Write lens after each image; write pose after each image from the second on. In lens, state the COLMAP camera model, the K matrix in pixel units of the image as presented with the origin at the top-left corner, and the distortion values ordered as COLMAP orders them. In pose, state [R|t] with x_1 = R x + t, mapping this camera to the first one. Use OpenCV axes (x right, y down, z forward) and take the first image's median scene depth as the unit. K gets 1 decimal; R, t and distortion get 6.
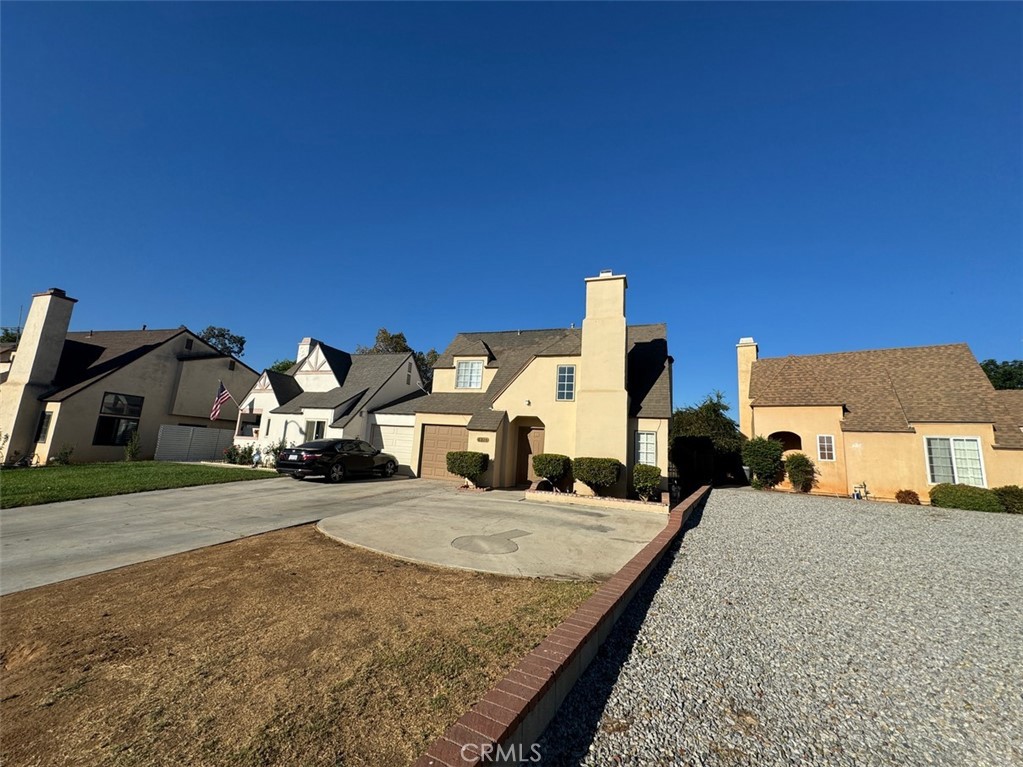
lens RADIAL K [[407.6, 0, 511.5], [0, 407.6, 382.6], [0, 0, 1]] dist [-0.003040, 0.000876]
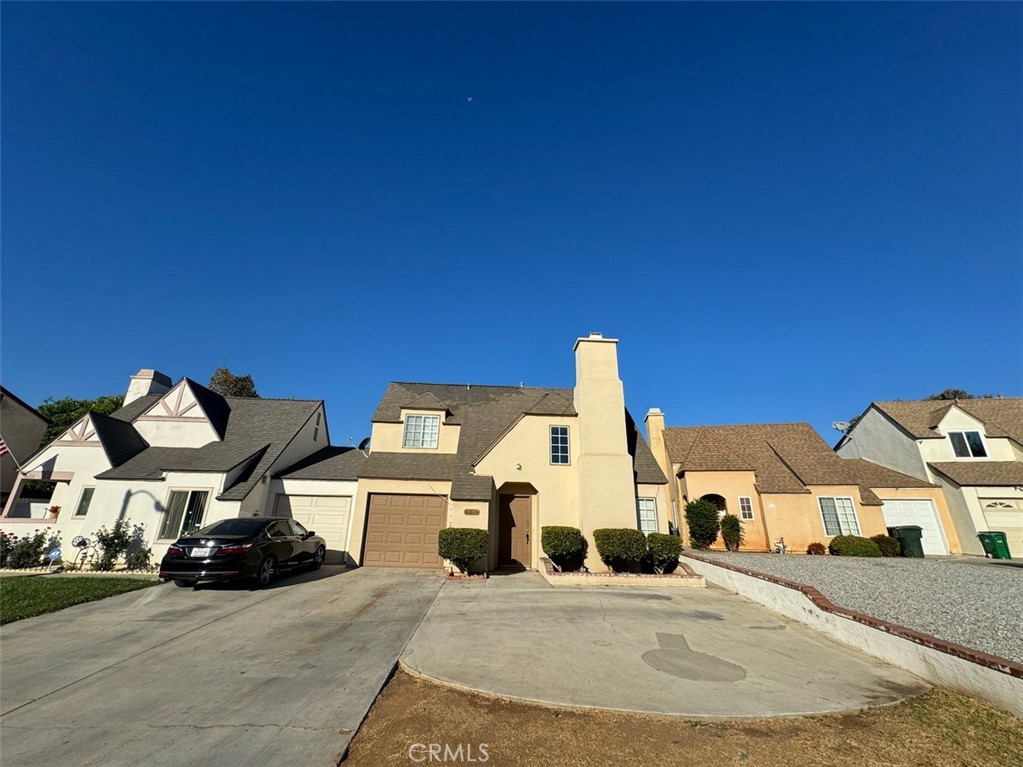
lens RADIAL K [[407.6, 0, 511.5], [0, 407.6, 382.6], [0, 0, 1]] dist [-0.003040, 0.000876]
pose [[0.918230, 0.086457, 0.386496, -0.305297], [-0.028671, 0.987832, -0.152856, 0.004982], [-0.395008, 0.129276, 0.909536, 0.168988]]
